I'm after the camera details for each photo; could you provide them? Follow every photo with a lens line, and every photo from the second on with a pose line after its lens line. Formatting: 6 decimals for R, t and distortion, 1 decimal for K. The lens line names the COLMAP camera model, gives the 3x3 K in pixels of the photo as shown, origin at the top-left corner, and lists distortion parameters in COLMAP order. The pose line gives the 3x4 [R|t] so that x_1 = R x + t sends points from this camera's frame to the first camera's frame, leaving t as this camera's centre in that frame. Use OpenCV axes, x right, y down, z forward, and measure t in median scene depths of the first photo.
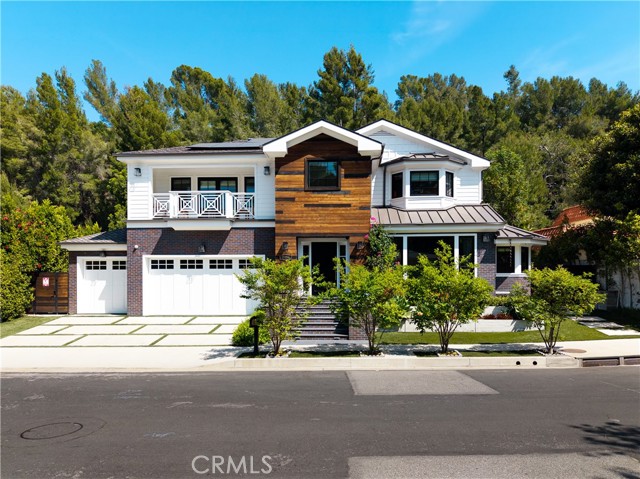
lens RADIAL K [[435.4, 0, 331.9], [0, 435.4, 277.8], [0, 0, 1]] dist [0.008249, -0.000412]
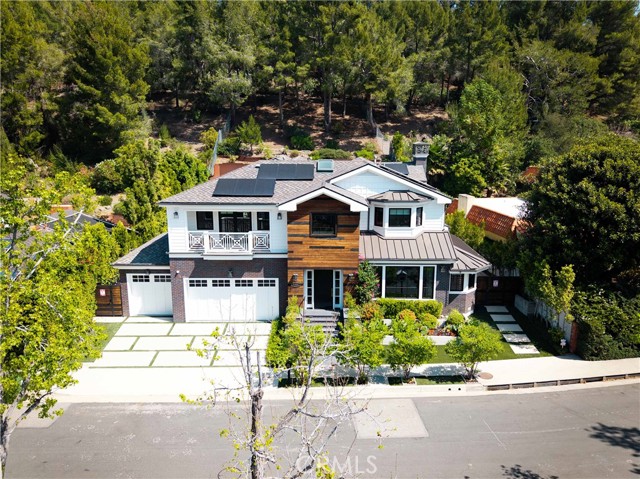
lens RADIAL K [[496.8, 0, 324.4], [0, 496.8, 237.3], [0, 0, 1]] dist [0.029042, -0.005539]
pose [[0.998514, -0.006262, 0.054139, -0.093351], [-0.004552, 0.980322, 0.197352, -0.464509], [-0.054310, -0.197305, 0.978837, -0.450773]]
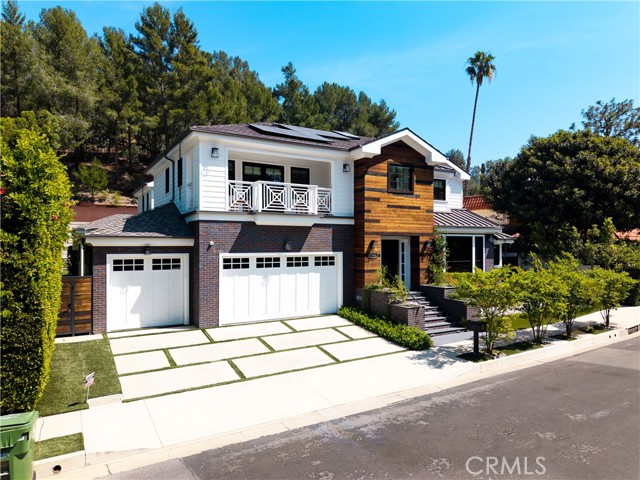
lens RADIAL K [[429.3, 0, 320.0], [0, 429.3, 240.0], [0, 0, 1]] dist [0.013198, 0.001003]
pose [[0.832492, 0.007073, 0.553991, -0.724538], [0.001067, 0.999896, -0.014368, -0.065037], [-0.554035, 0.012552, 0.832399, 0.211508]]
